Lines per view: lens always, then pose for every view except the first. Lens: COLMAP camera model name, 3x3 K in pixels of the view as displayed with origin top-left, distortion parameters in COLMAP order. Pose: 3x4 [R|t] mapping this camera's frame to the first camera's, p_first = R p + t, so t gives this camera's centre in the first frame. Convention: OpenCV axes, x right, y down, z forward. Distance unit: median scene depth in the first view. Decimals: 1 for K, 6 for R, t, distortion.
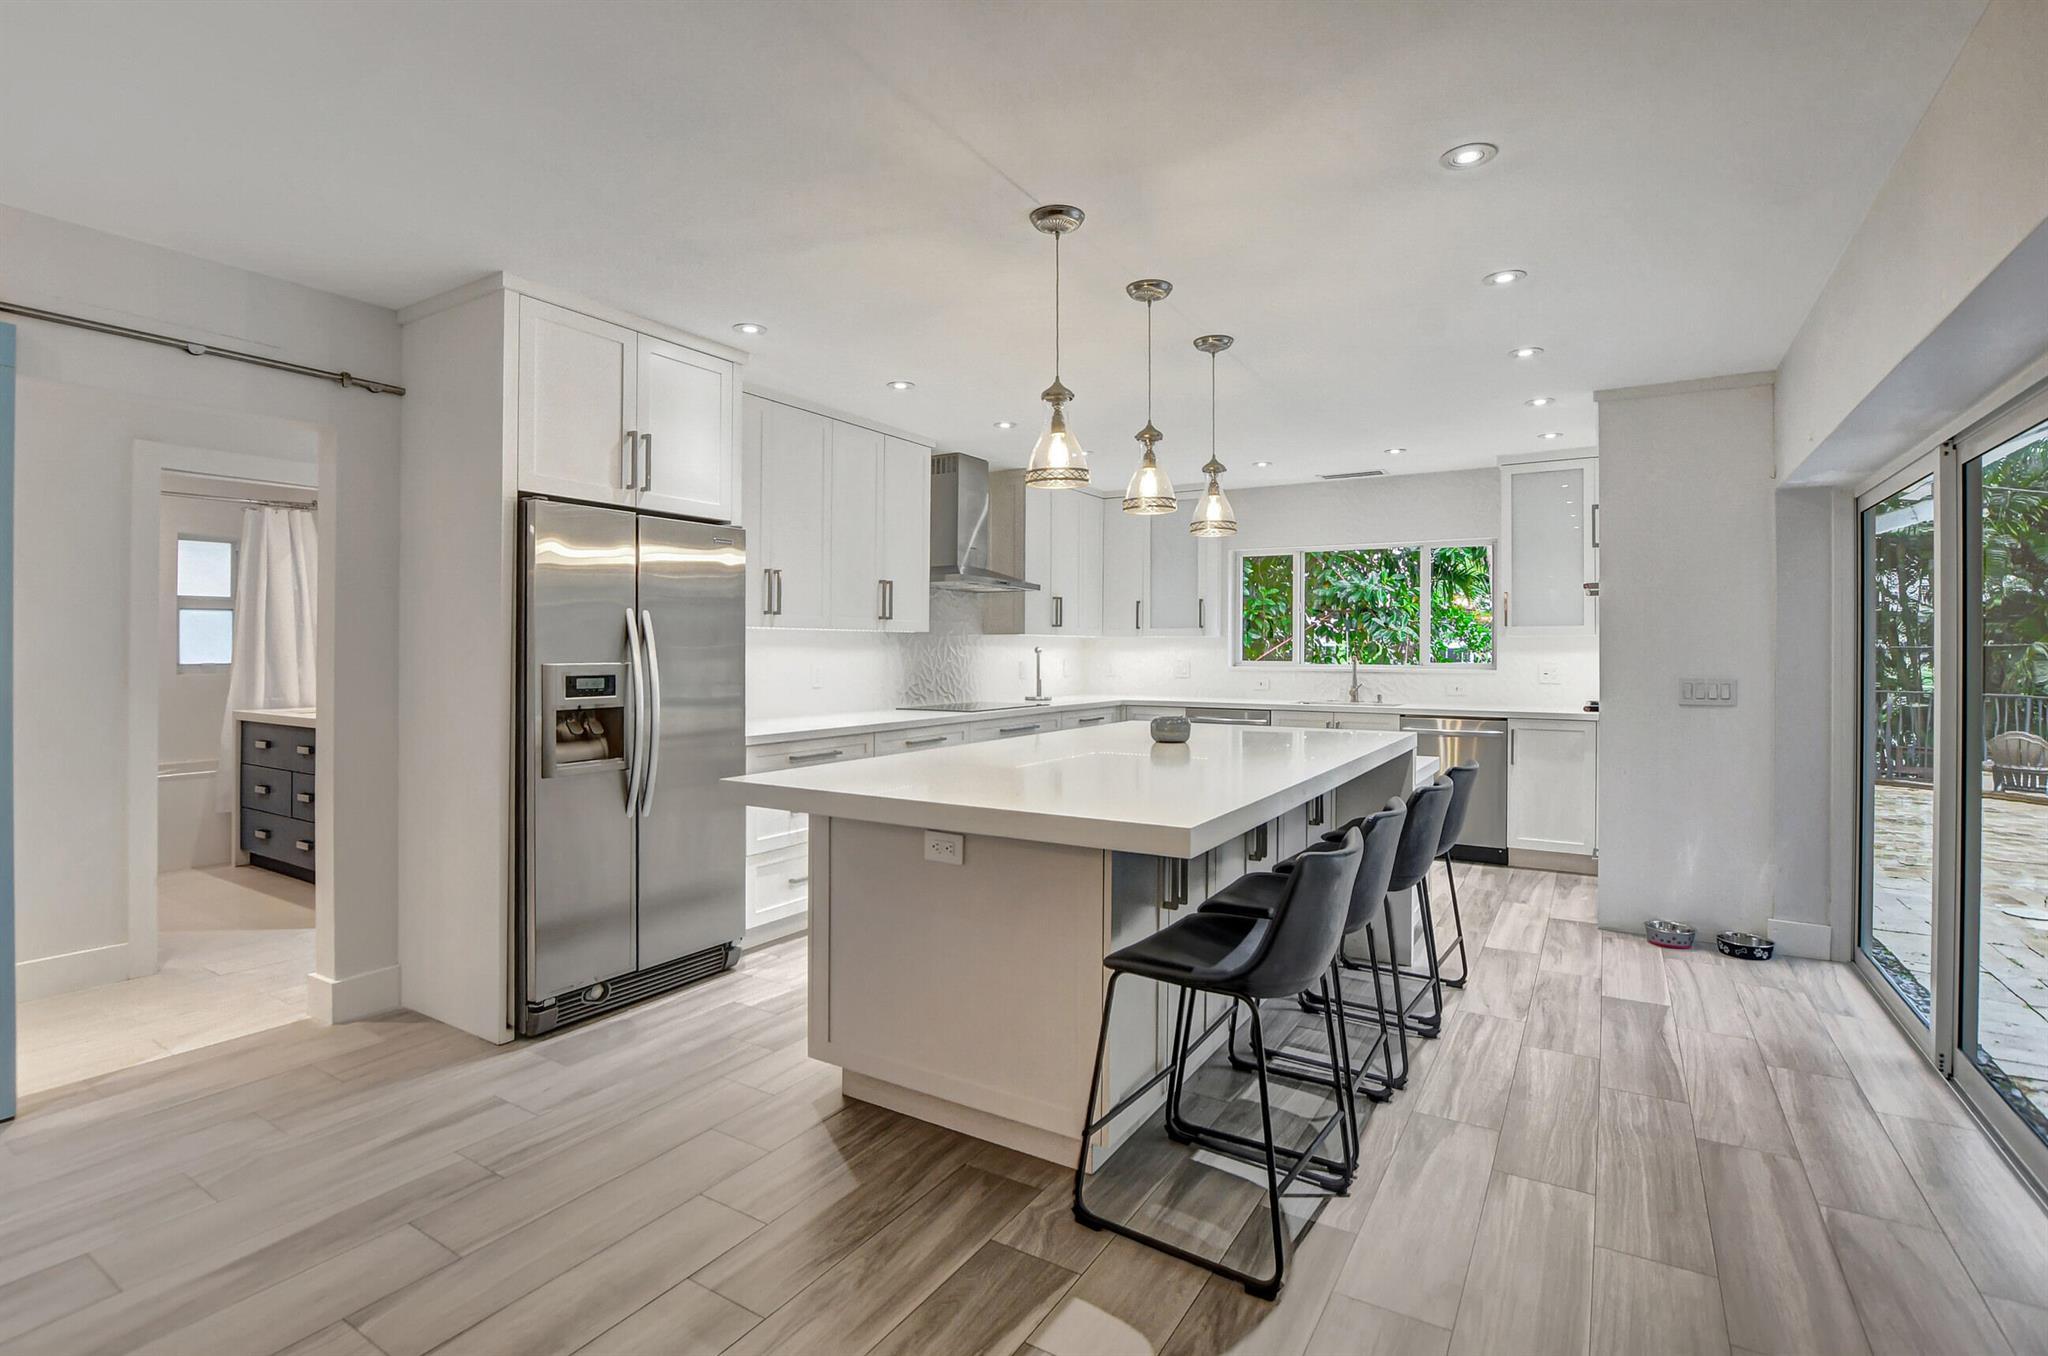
lens RADIAL K [[911.7, 0, 1067.9], [0, 911.7, 652.4], [0, 0, 1]] dist [-0.021881, 0.000412]
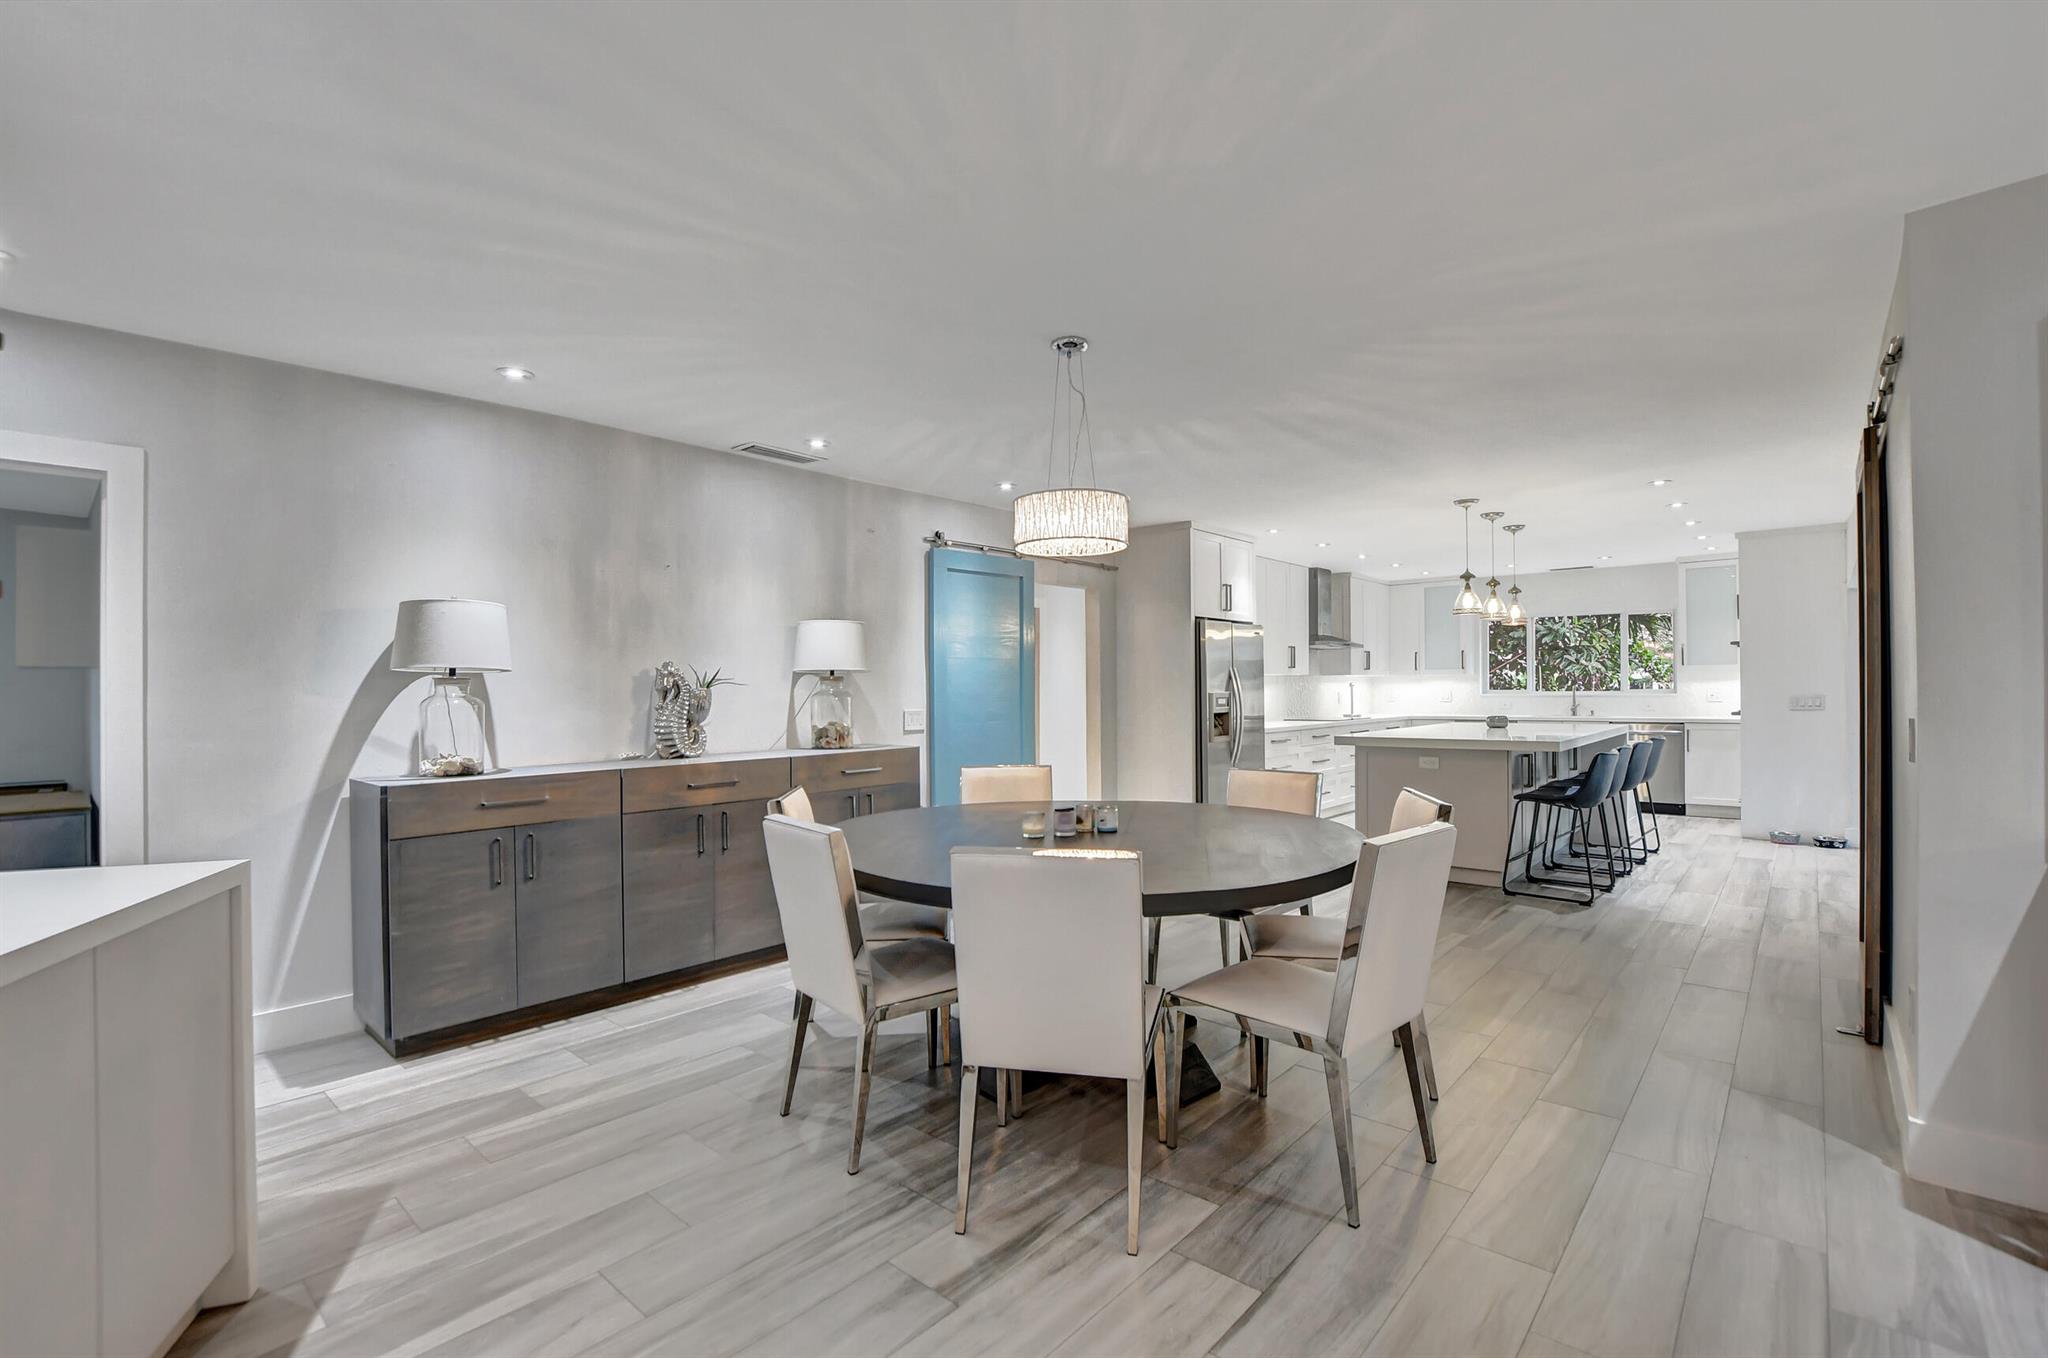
lens RADIAL K [[911.7, 0, 1012.1], [0, 911.7, 687.6], [0, 0, 1]] dist [-0.021881, 0.000412]
pose [[0.980246, -0.011890, -0.197422, -0.367476], [0.011547, 0.999929, -0.002885, 0.000789], [0.197442, 0.000548, 0.980314, -0.802299]]
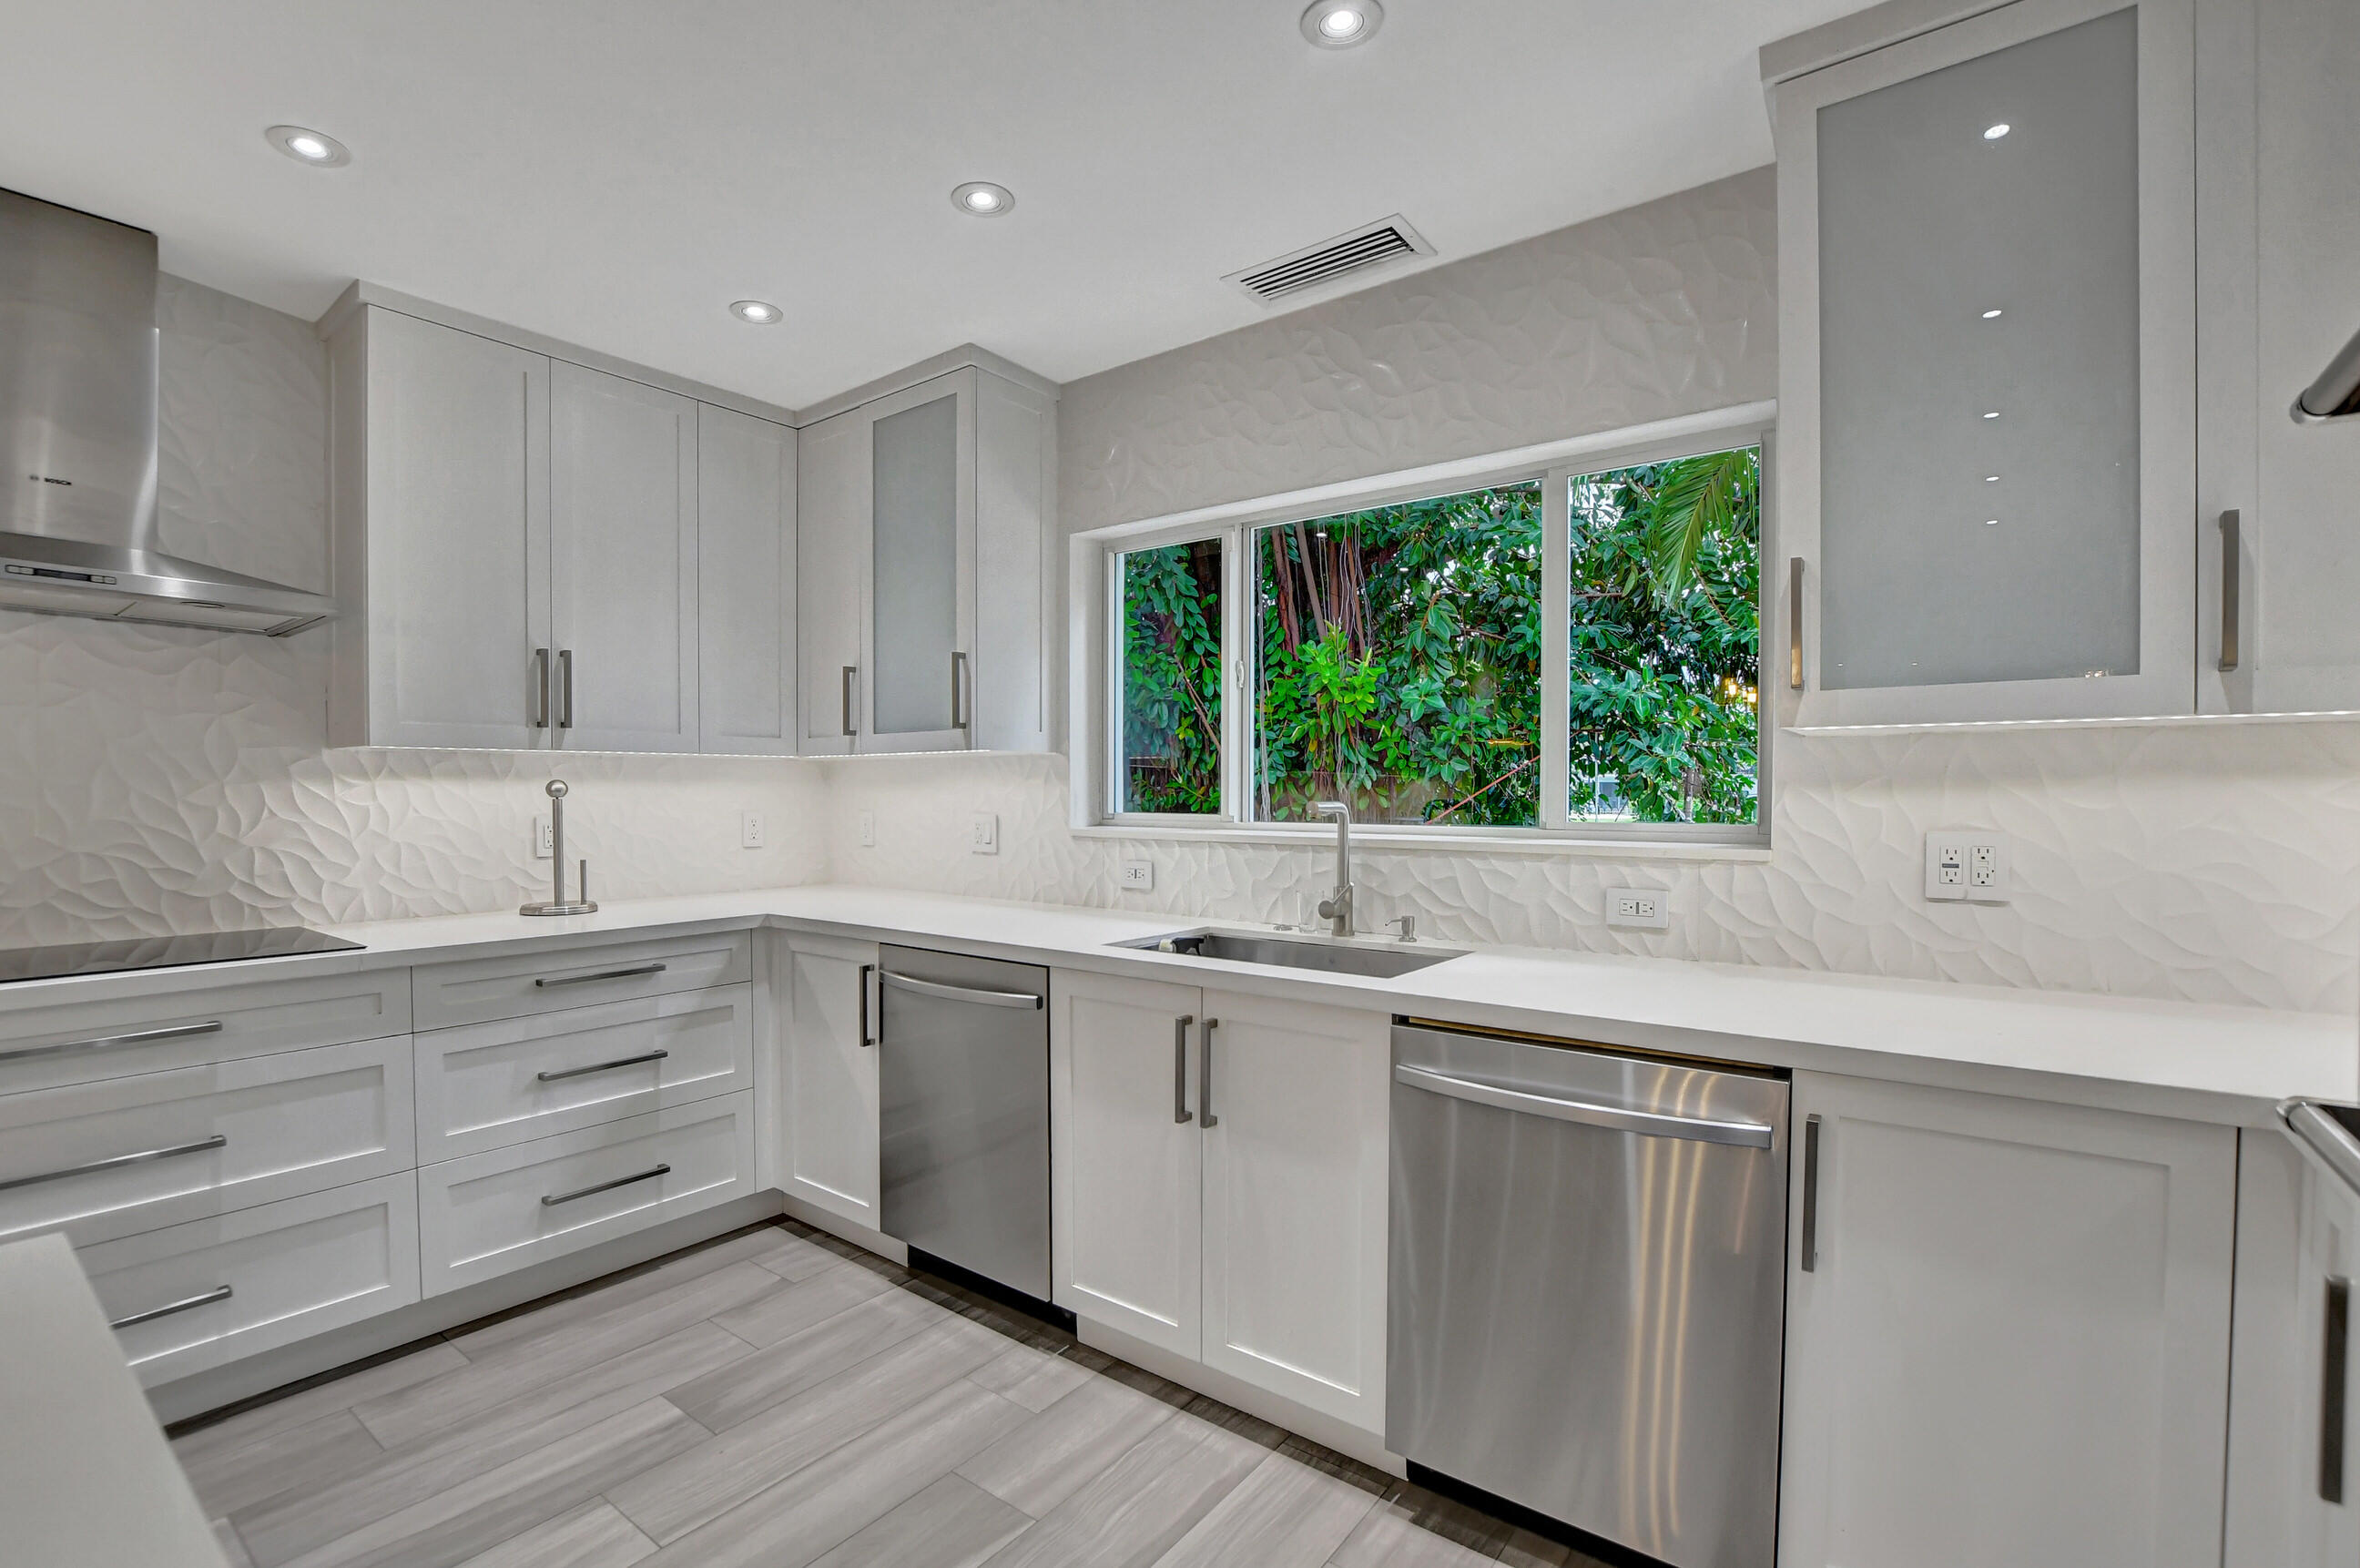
lens RADIAL K [[1050.6, 0, 1194.4], [0, 1050.6, 796.1], [0, 0, 1]] dist [-0.021881, 0.000412]
pose [[0.994252, -0.005169, -0.106942, 0.237740], [0.005600, 0.999977, 0.003730, 0.000094], [0.106920, -0.004307, 0.994258, 0.472965]]
